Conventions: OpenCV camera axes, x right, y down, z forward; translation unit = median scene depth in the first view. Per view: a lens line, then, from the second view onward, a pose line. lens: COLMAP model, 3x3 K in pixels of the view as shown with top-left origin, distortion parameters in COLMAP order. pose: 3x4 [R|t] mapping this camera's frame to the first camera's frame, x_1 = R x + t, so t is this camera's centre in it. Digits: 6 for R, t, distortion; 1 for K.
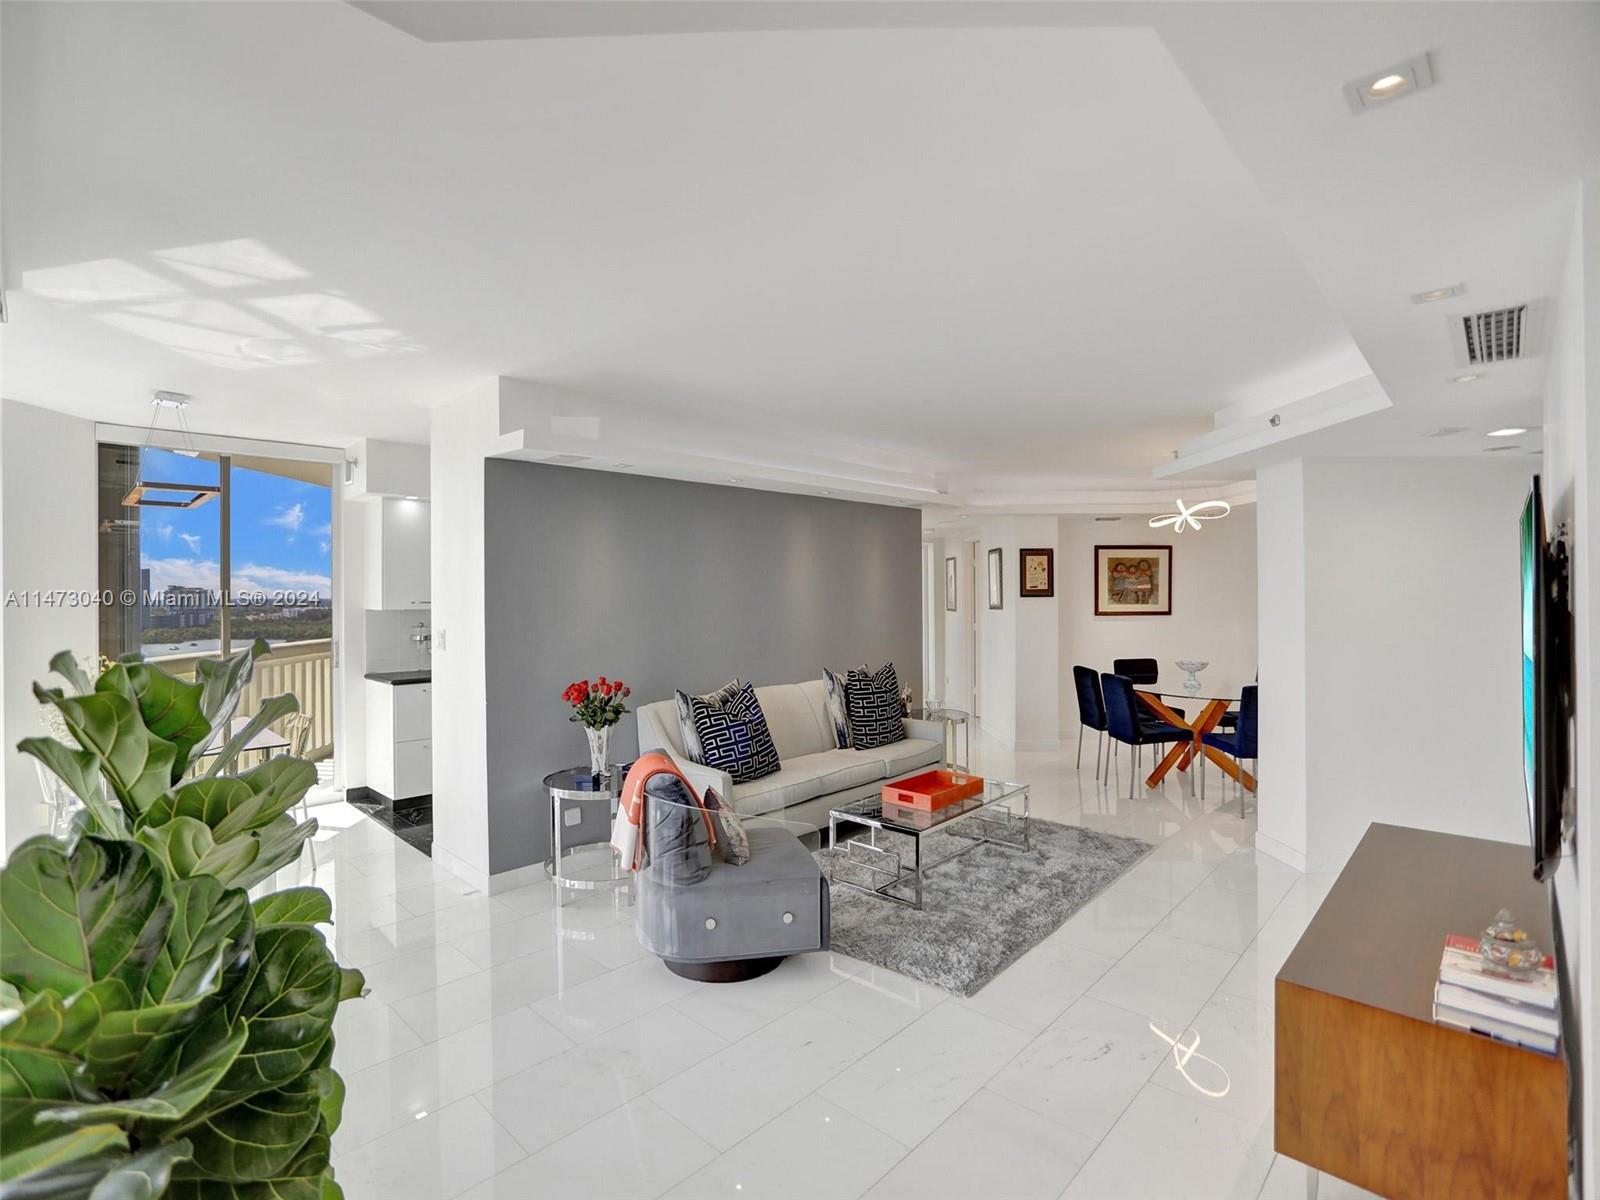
lens RADIAL K [[769.0, 0, 777.7], [0, 769.0, 595.9], [0, 0, 1]] dist [-0.073422, 0.031993]
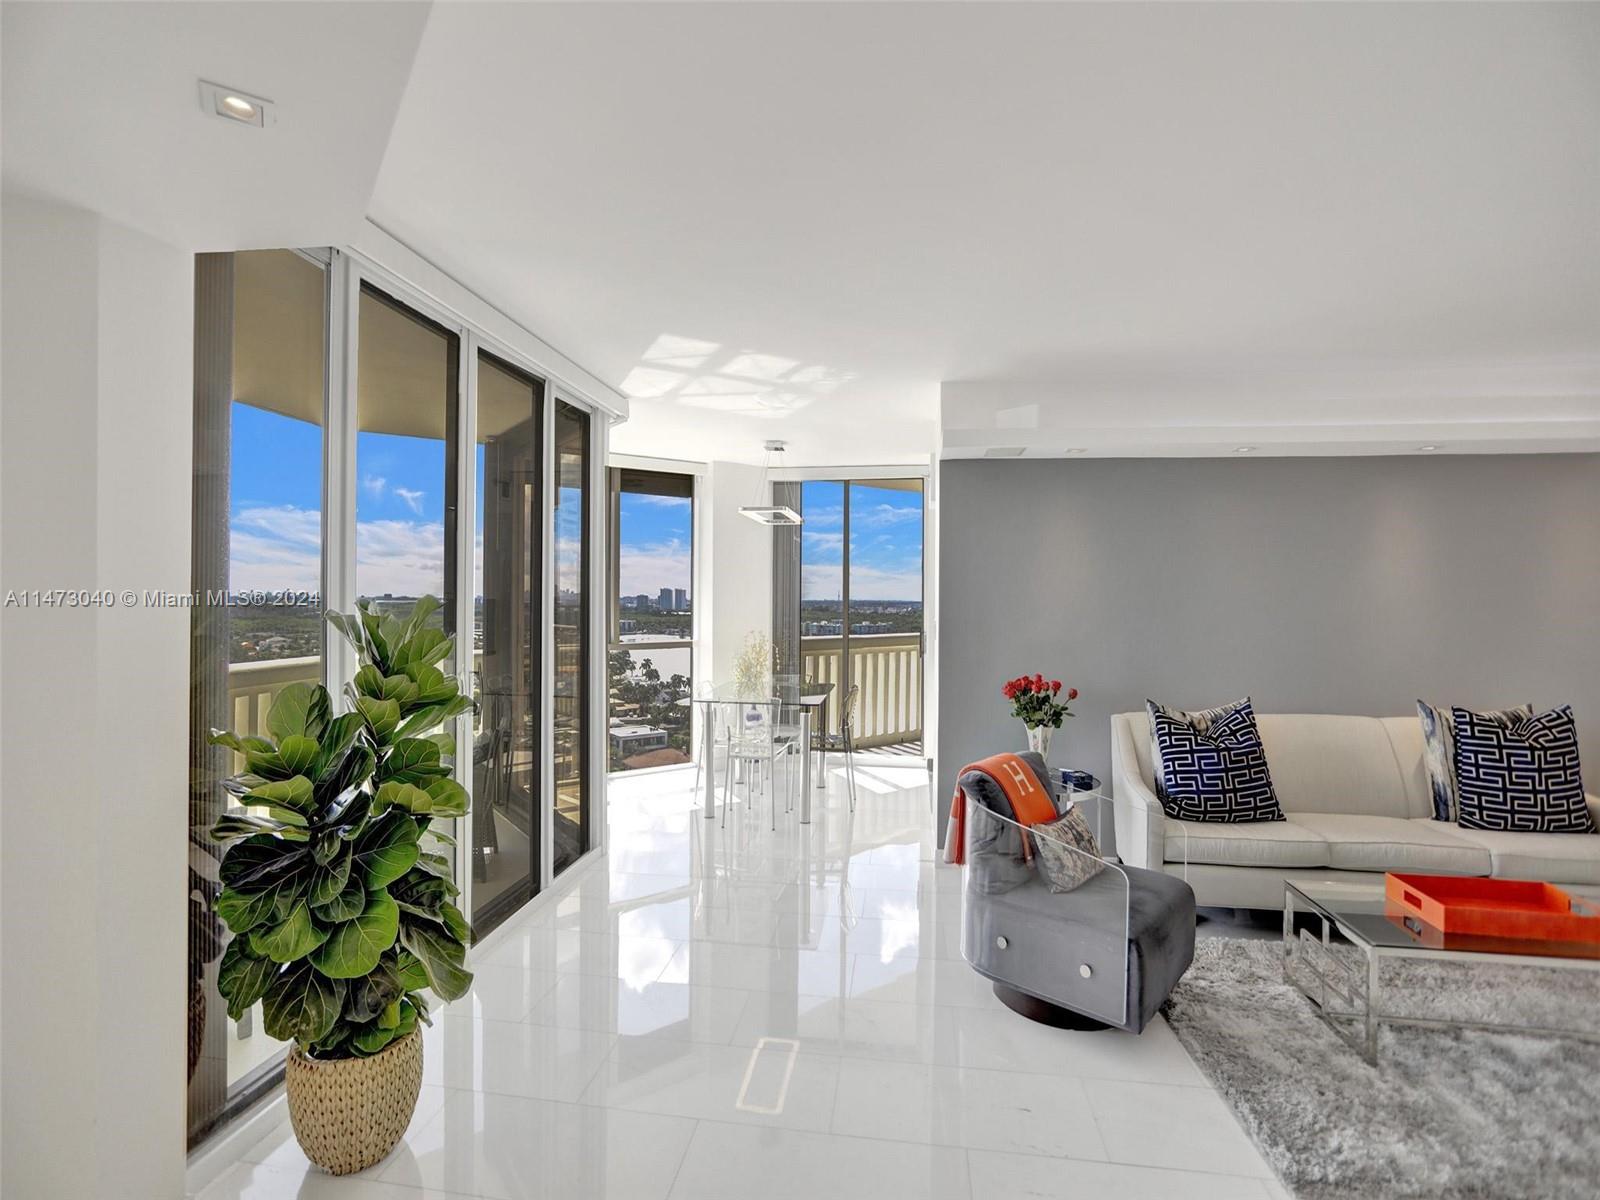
lens RADIAL K [[769.0, 0, 777.7], [0, 769.0, 595.9], [0, 0, 1]] dist [-0.073422, 0.031993]
pose [[0.584771, 0.011882, -0.811112, 0.354895], [-0.019237, 0.999815, 0.000777, 0.013728], [0.810970, 0.015149, 0.584891, 0.177526]]
